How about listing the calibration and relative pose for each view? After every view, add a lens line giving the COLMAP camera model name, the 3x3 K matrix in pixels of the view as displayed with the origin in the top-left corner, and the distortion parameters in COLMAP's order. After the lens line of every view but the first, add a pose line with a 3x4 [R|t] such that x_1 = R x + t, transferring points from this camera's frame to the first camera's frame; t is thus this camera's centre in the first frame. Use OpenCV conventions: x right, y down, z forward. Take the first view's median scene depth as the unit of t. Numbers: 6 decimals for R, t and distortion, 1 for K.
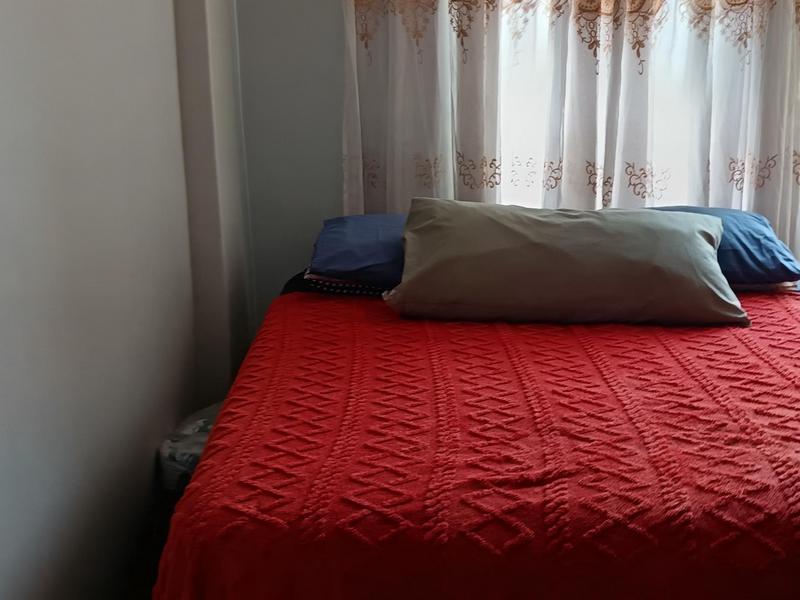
lens RADIAL K [[1100.3, 0, 390.0], [0, 1100.3, 298.1], [0, 0, 1]] dist [0.216242, -0.725474]
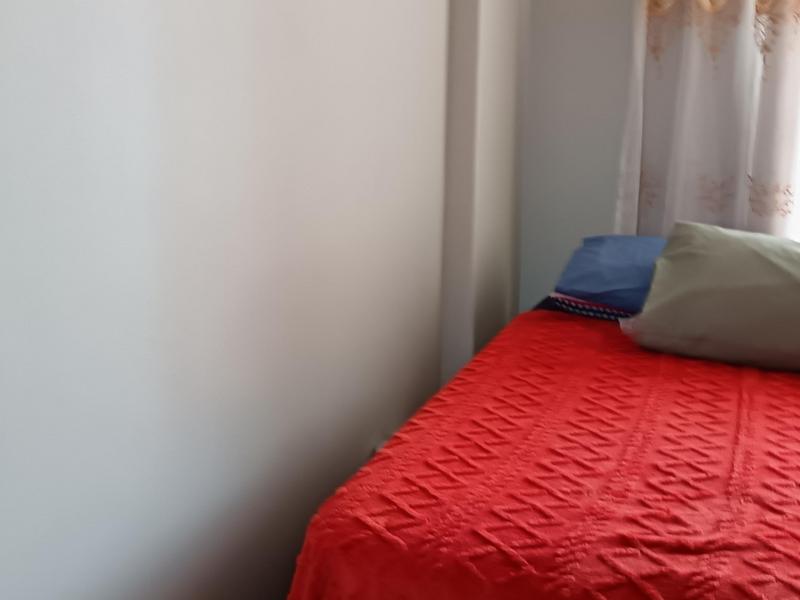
lens RADIAL K [[1100.3, 0, 390.0], [0, 1100.3, 298.1], [0, 0, 1]] dist [0.216242, -0.725474]
pose [[0.943447, 0.103635, -0.314910, 0.152590], [-0.106865, 0.994249, 0.007042, -0.013503], [0.313829, 0.027009, 0.949095, 0.068423]]
